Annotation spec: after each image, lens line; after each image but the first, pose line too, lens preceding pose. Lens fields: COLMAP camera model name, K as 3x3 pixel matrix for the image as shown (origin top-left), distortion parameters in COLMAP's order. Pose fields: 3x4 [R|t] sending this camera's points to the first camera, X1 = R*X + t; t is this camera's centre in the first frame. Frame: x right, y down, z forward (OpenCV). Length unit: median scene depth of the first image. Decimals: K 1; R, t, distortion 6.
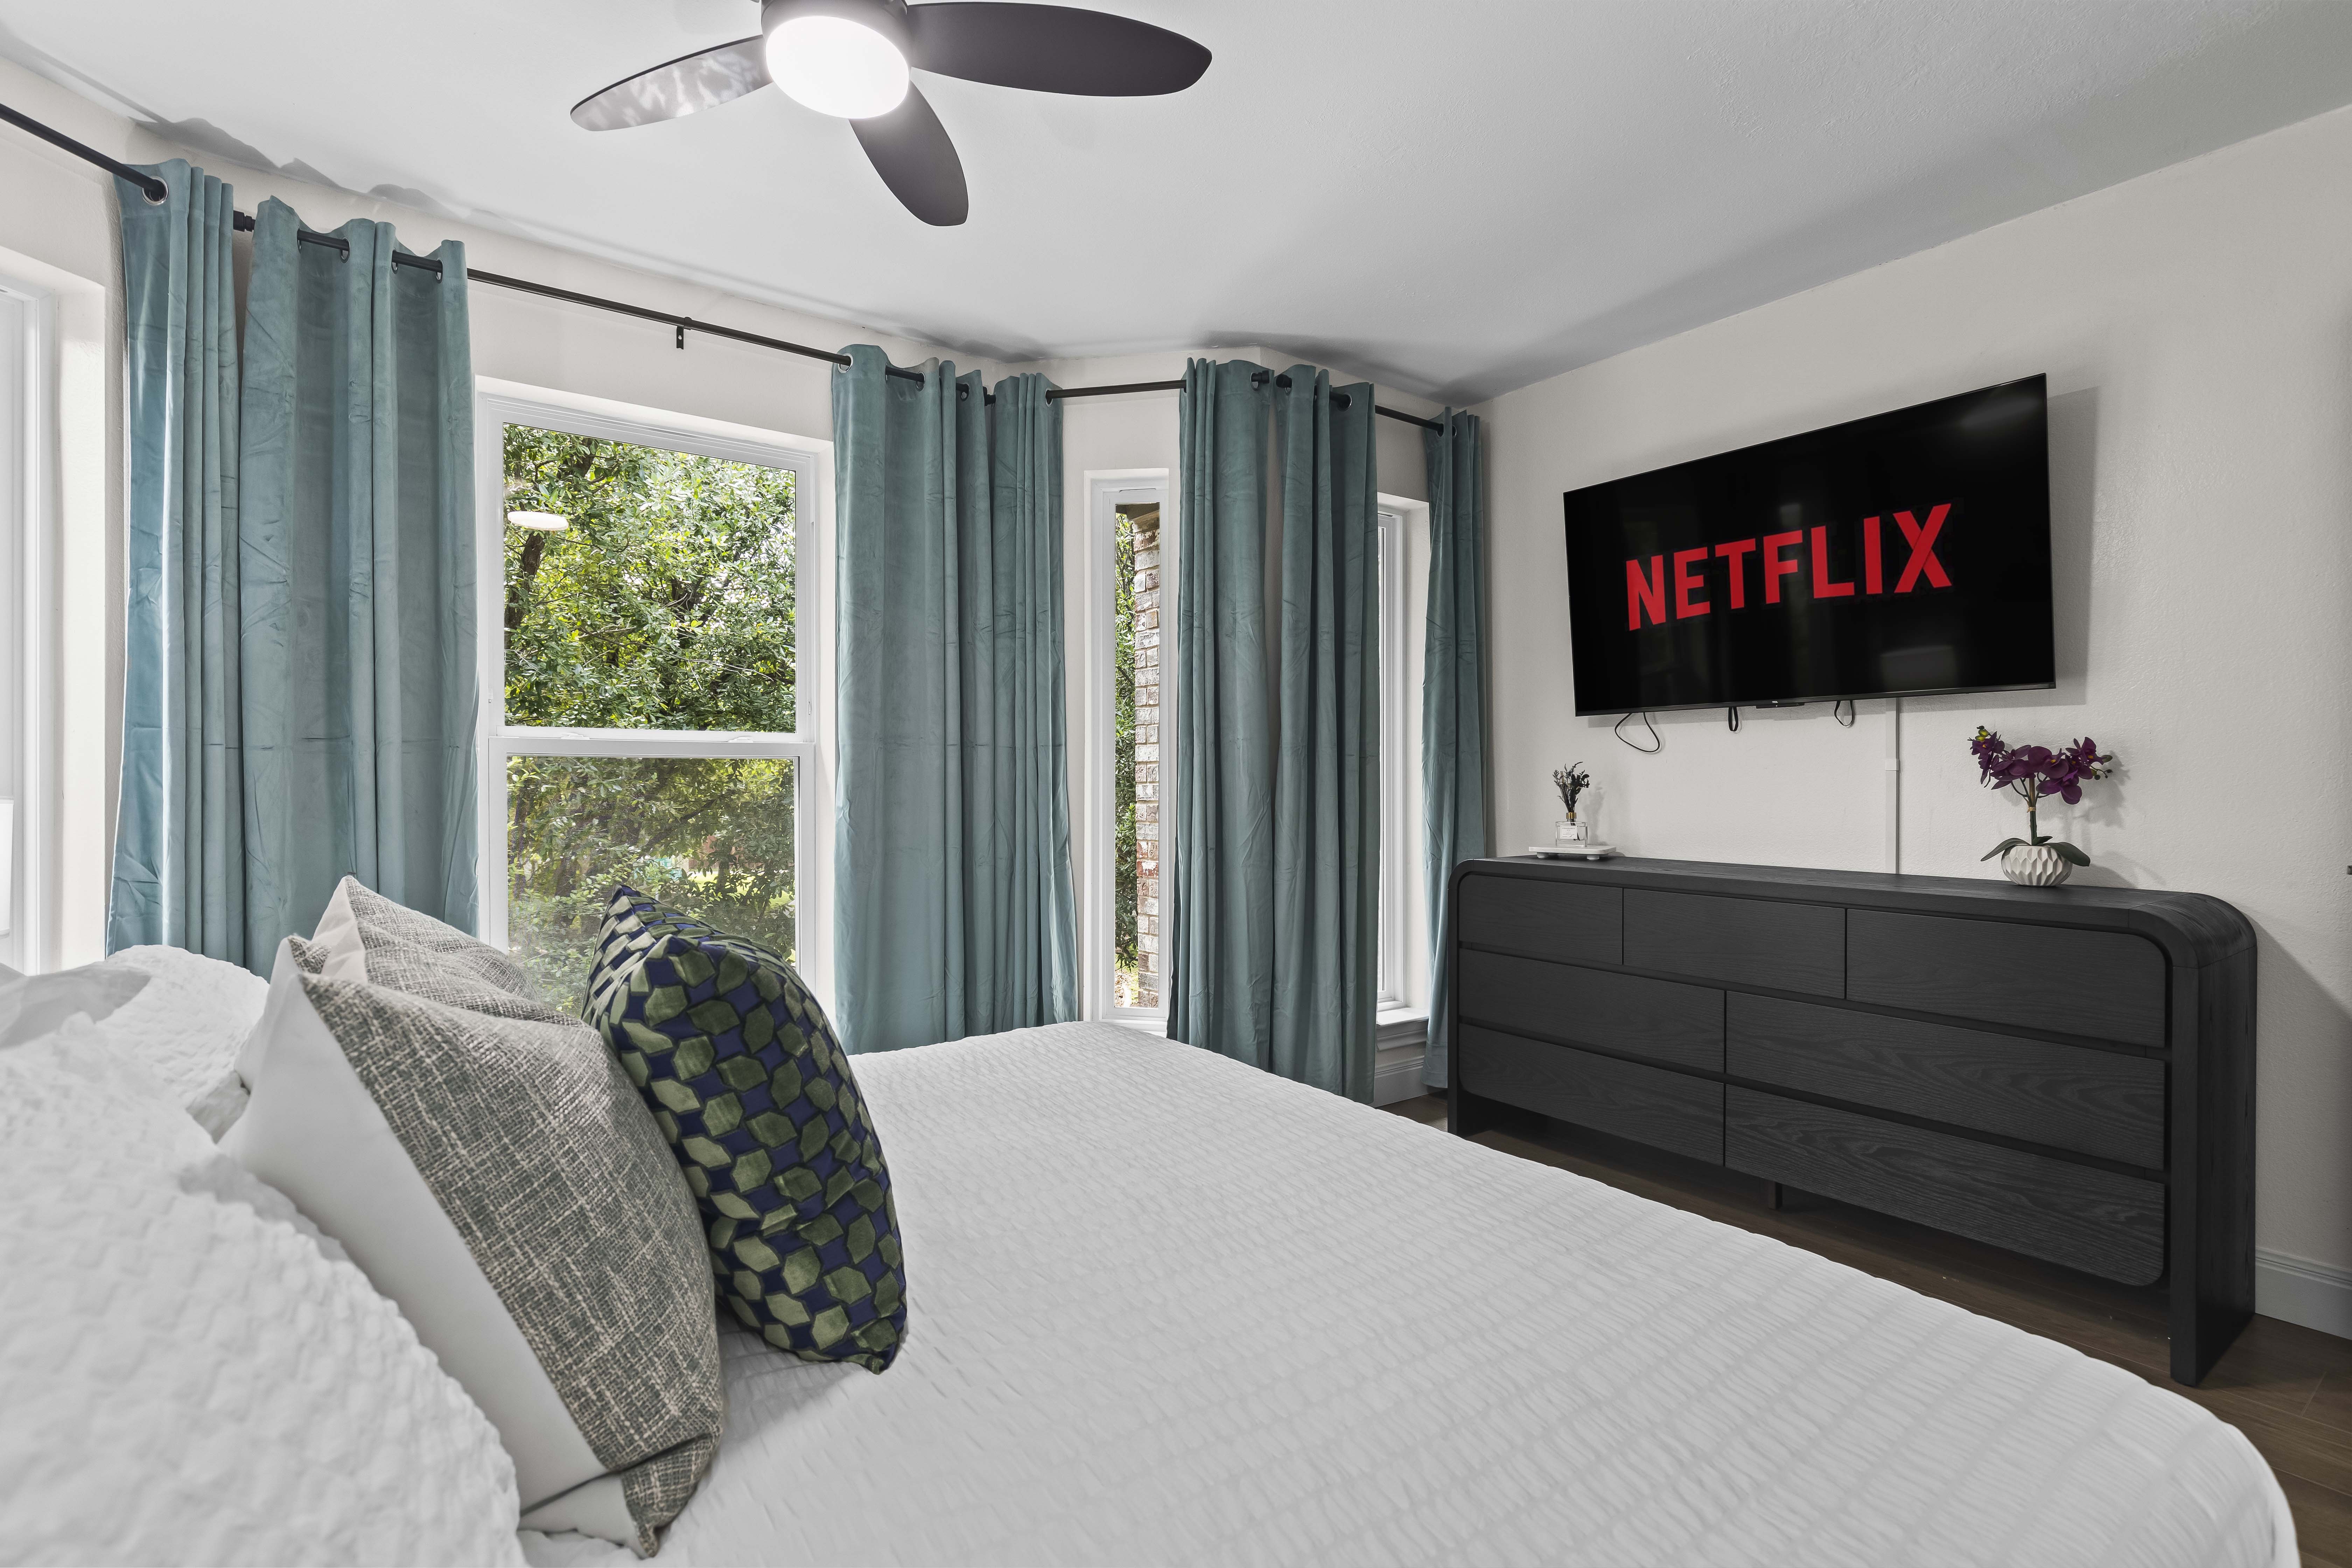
lens RADIAL K [[1085.0, 0, 1178.7], [0, 1085.0, 789.2], [0, 0, 1]] dist [-0.022997, 0.000062]
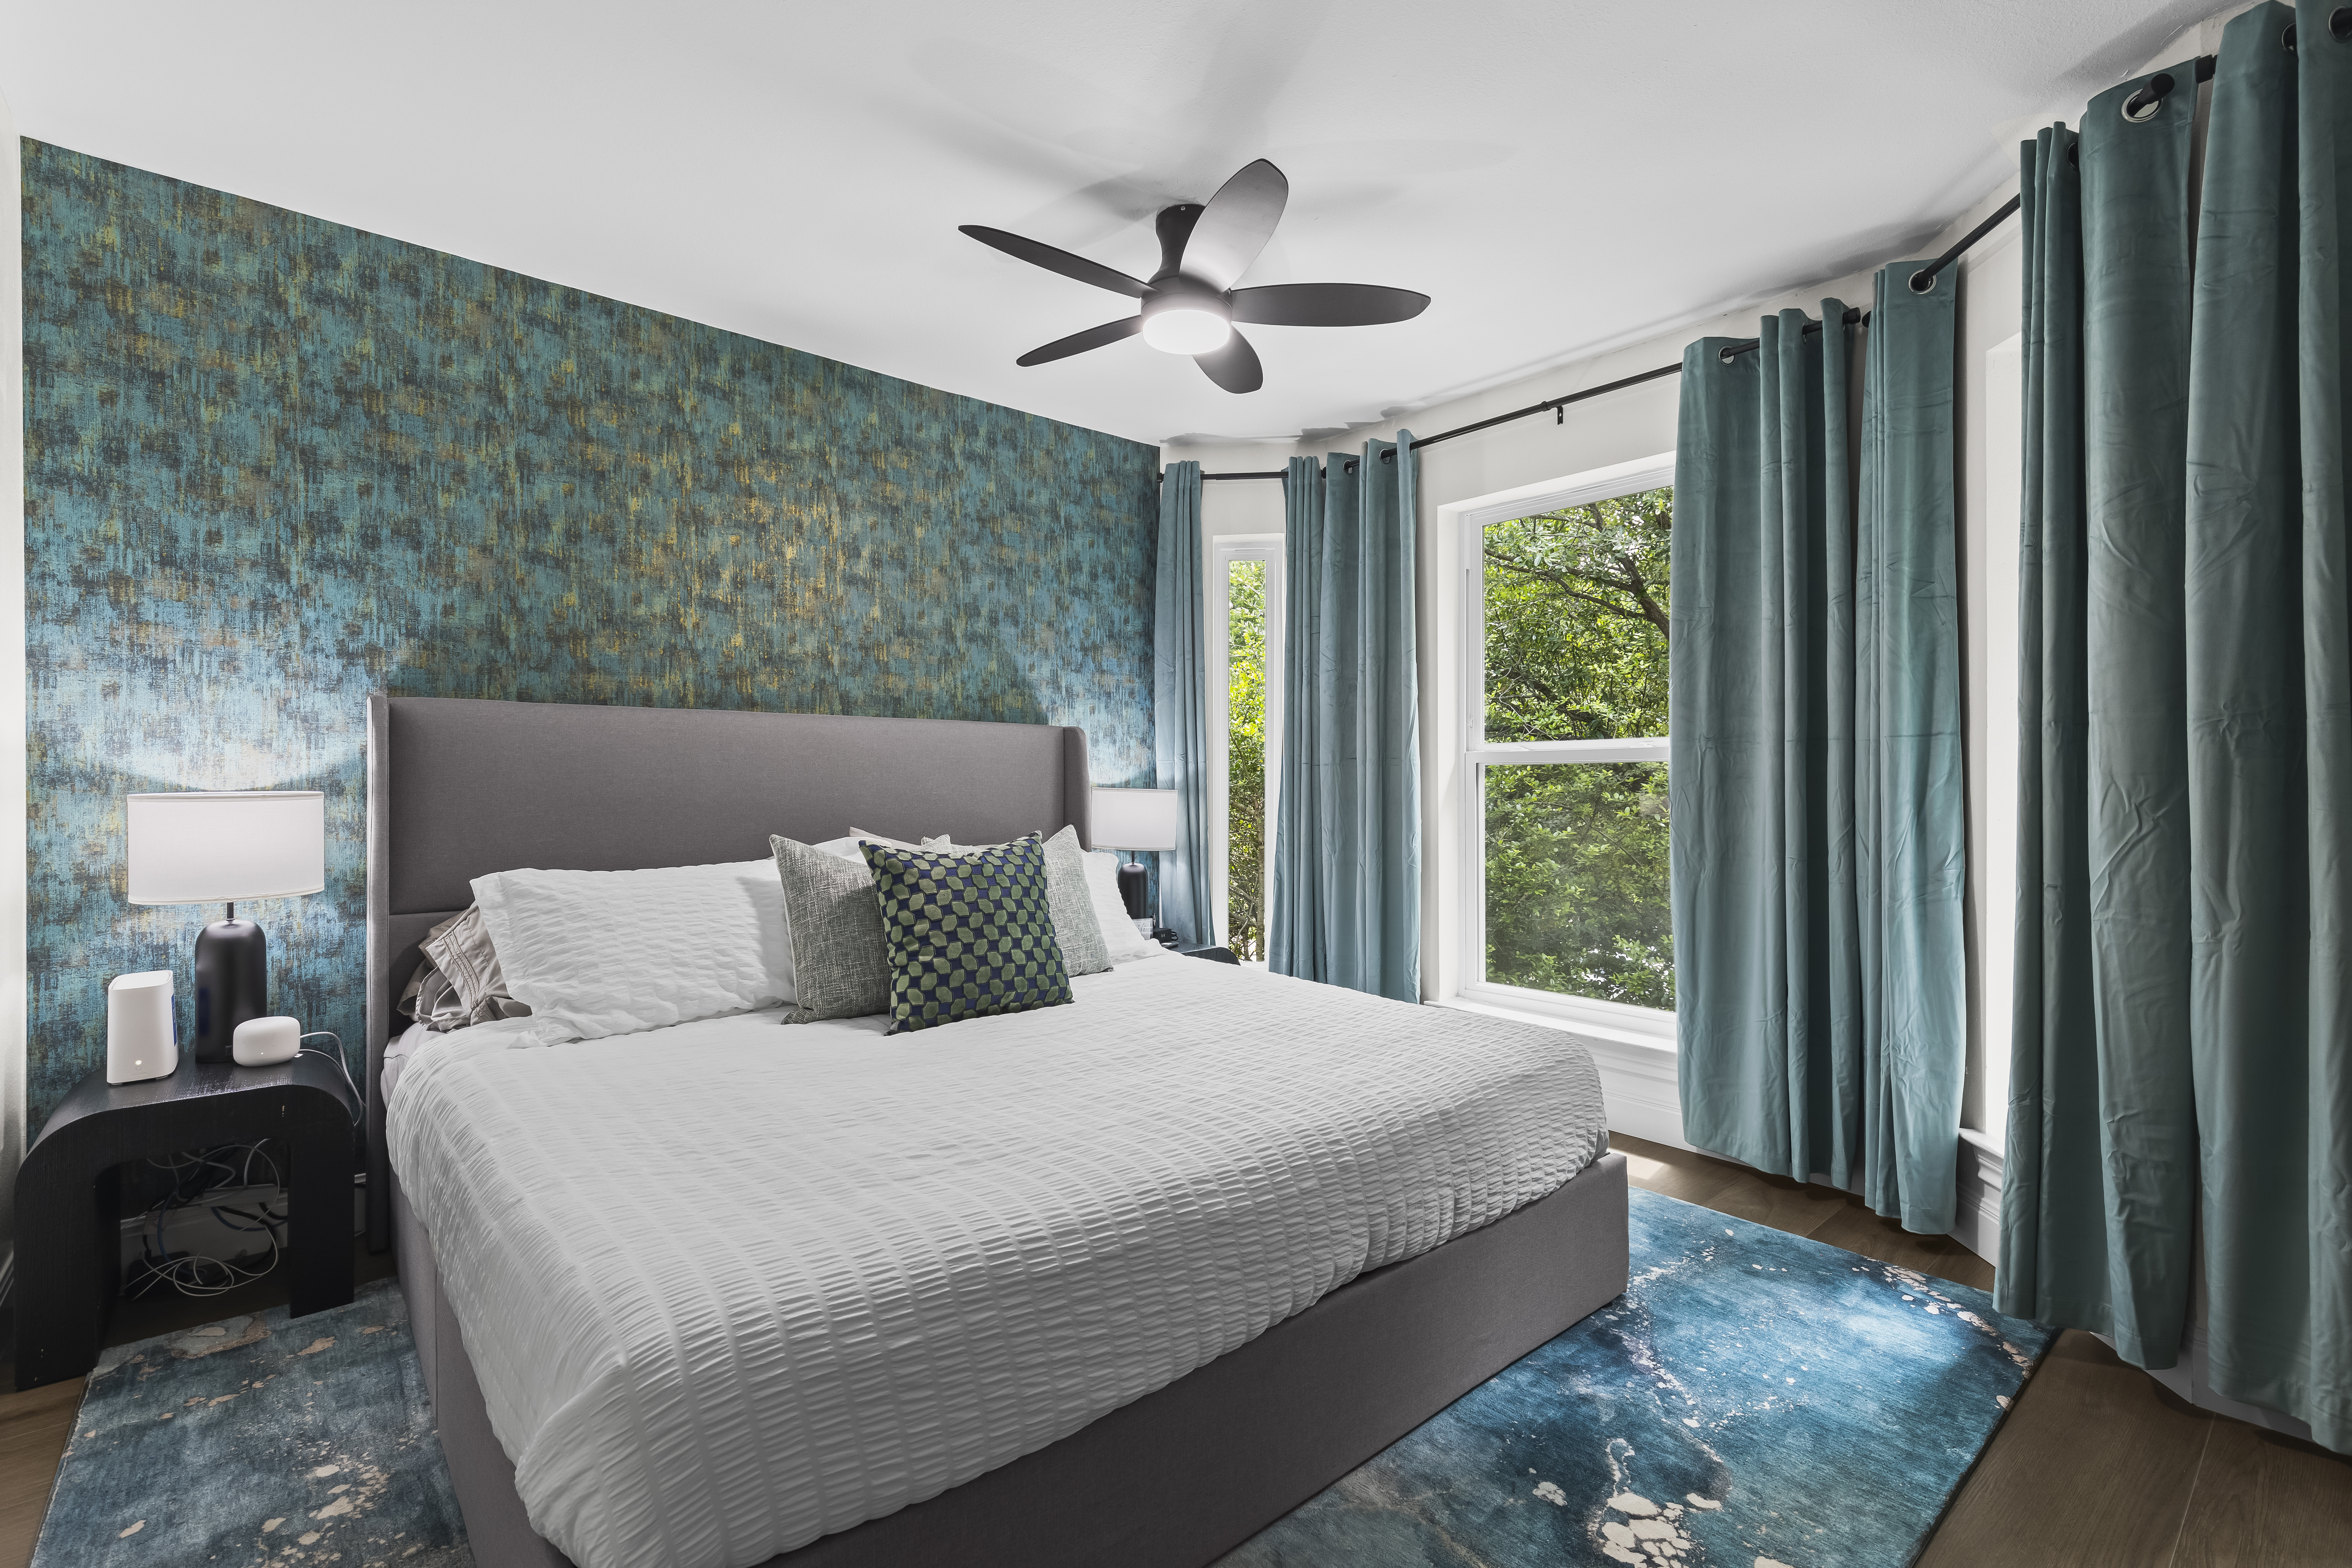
lens RADIAL K [[1050.7, 0, 1169.0], [0, 1050.7, 779.2], [0, 0, 1]] dist [0.014166, -0.006215]
pose [[0.079661, -0.010184, -0.996770, 0.677294], [0.002490, 0.999947, -0.010018, -0.001053], [0.996819, -0.001684, 0.079682, 0.468418]]
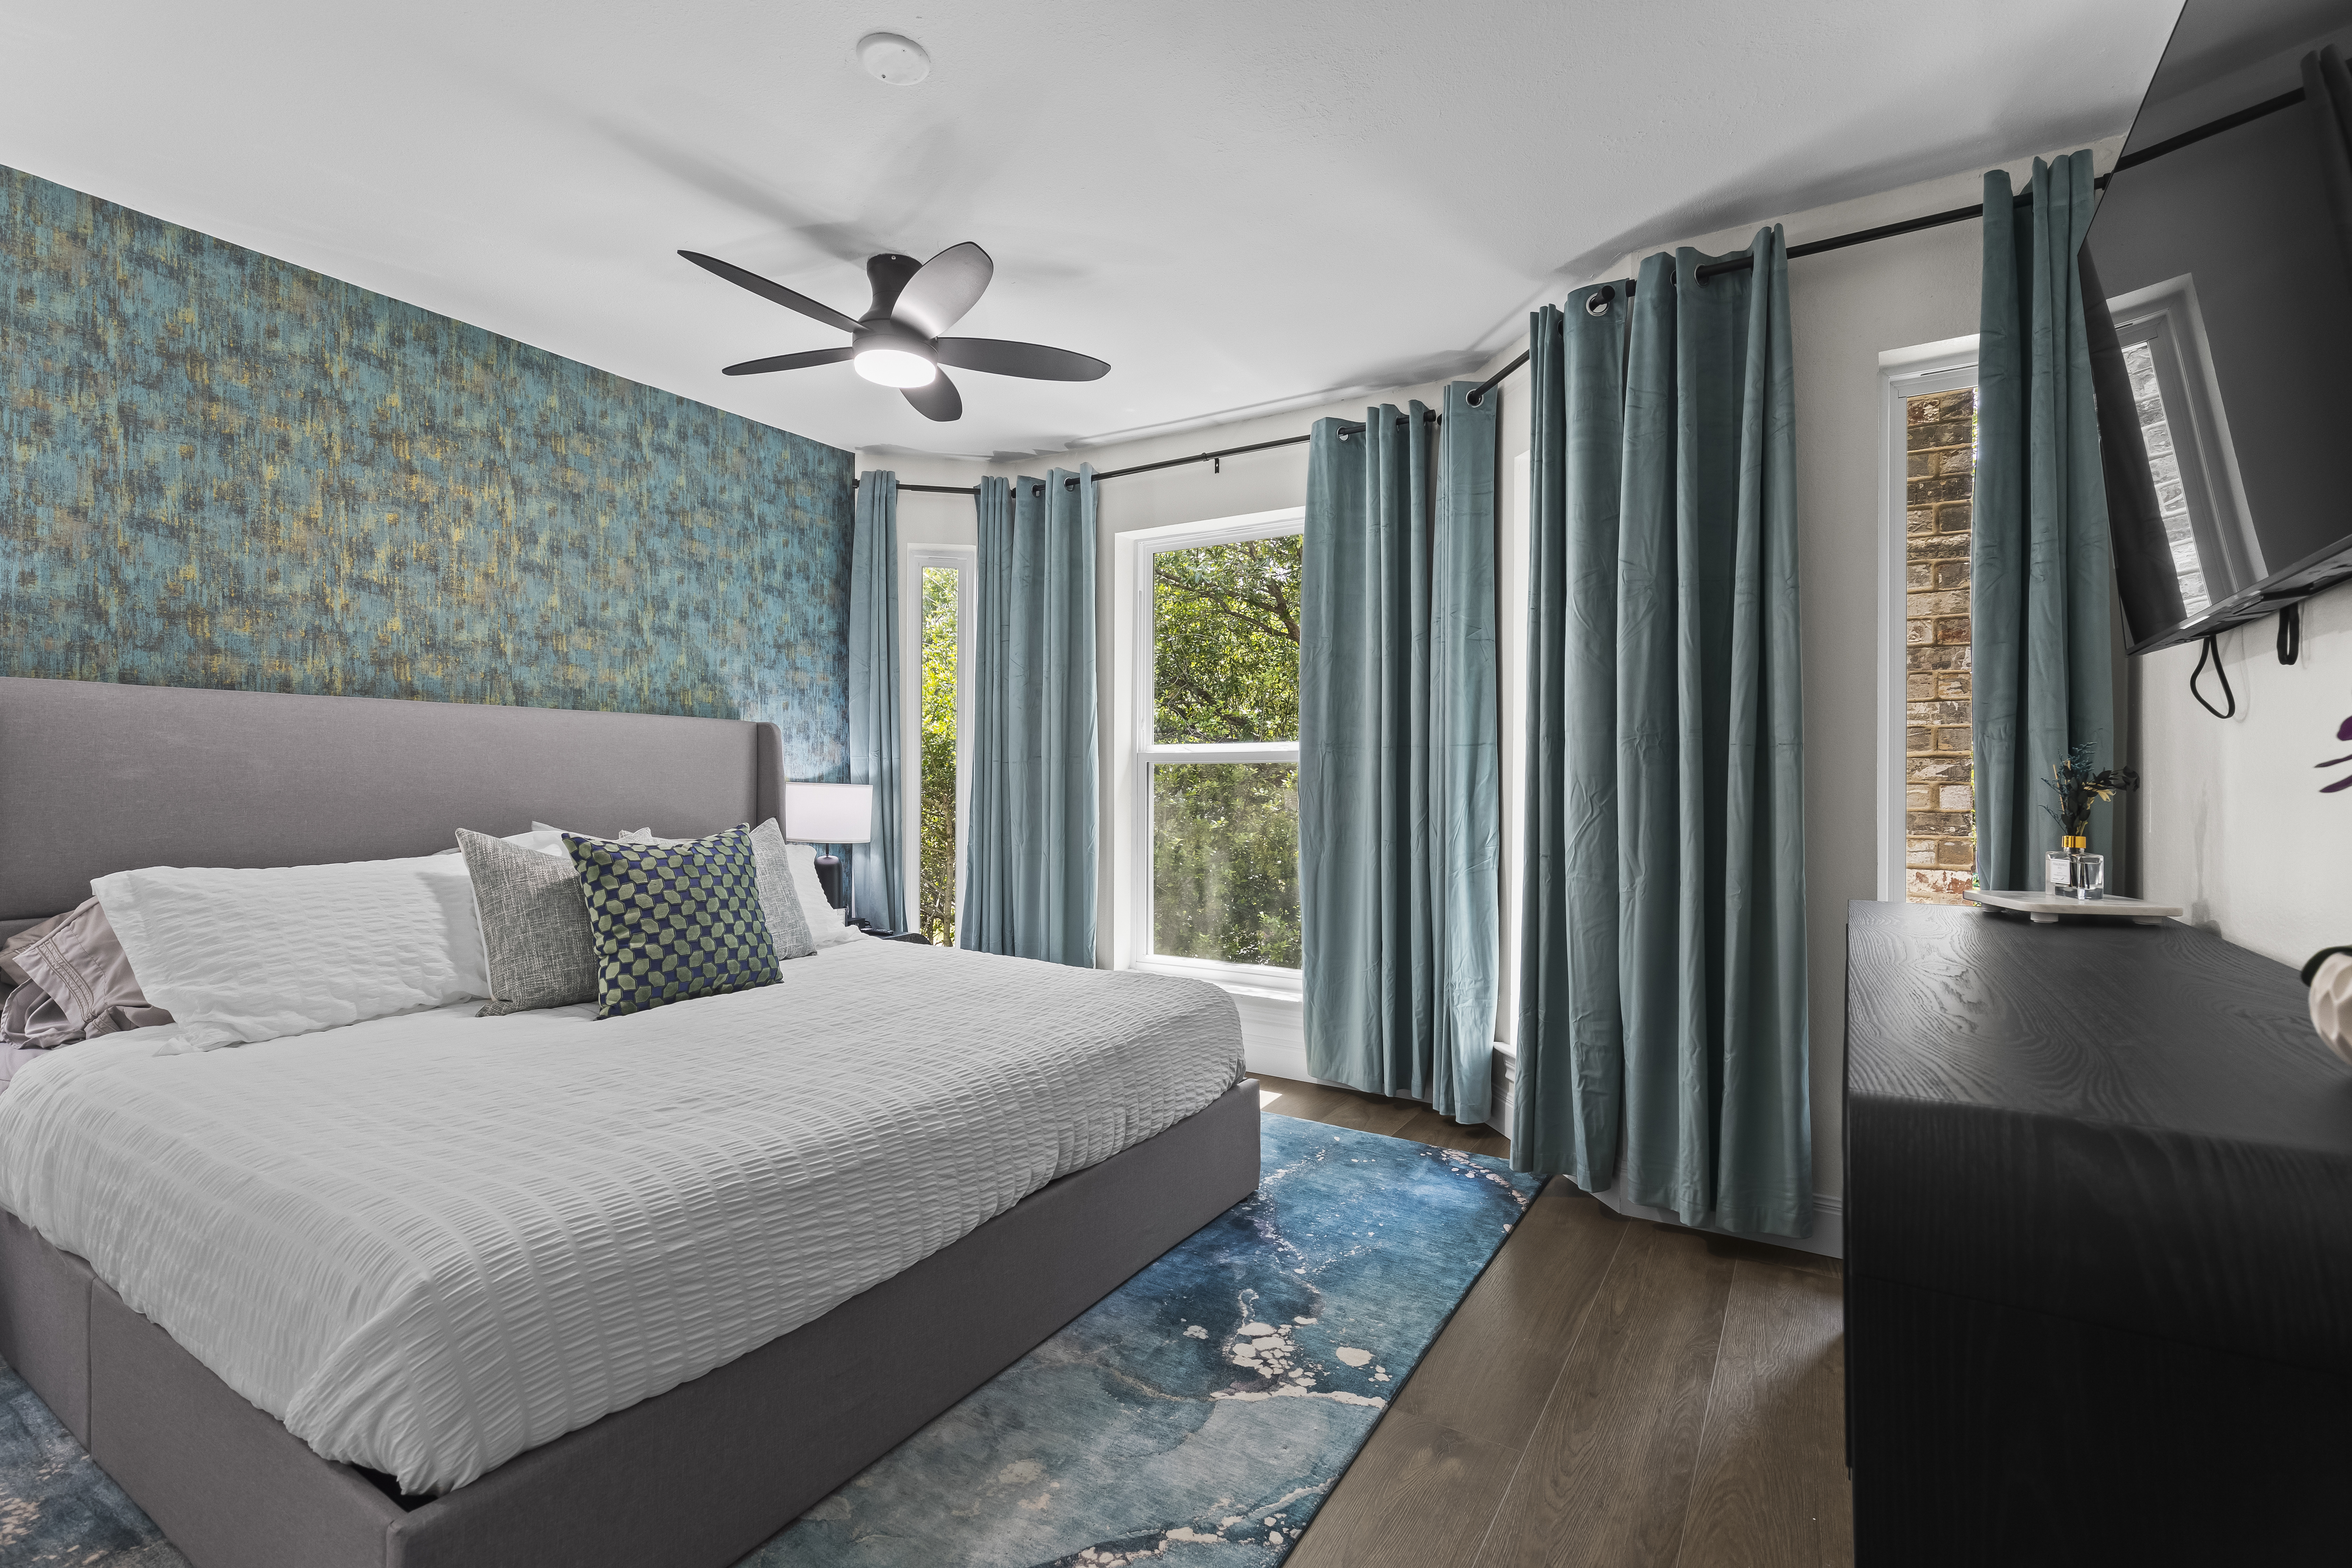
lens RADIAL K [[1052.9, 0, 1171.6], [0, 1052.9, 778.1], [0, 0, 1]] dist [0.001608, 0.000032]
pose [[0.376926, -0.006470, -0.926221, 0.792090], [-0.000710, 0.999973, -0.007274, 0.000163], [0.926243, 0.003399, 0.376911, 0.426512]]
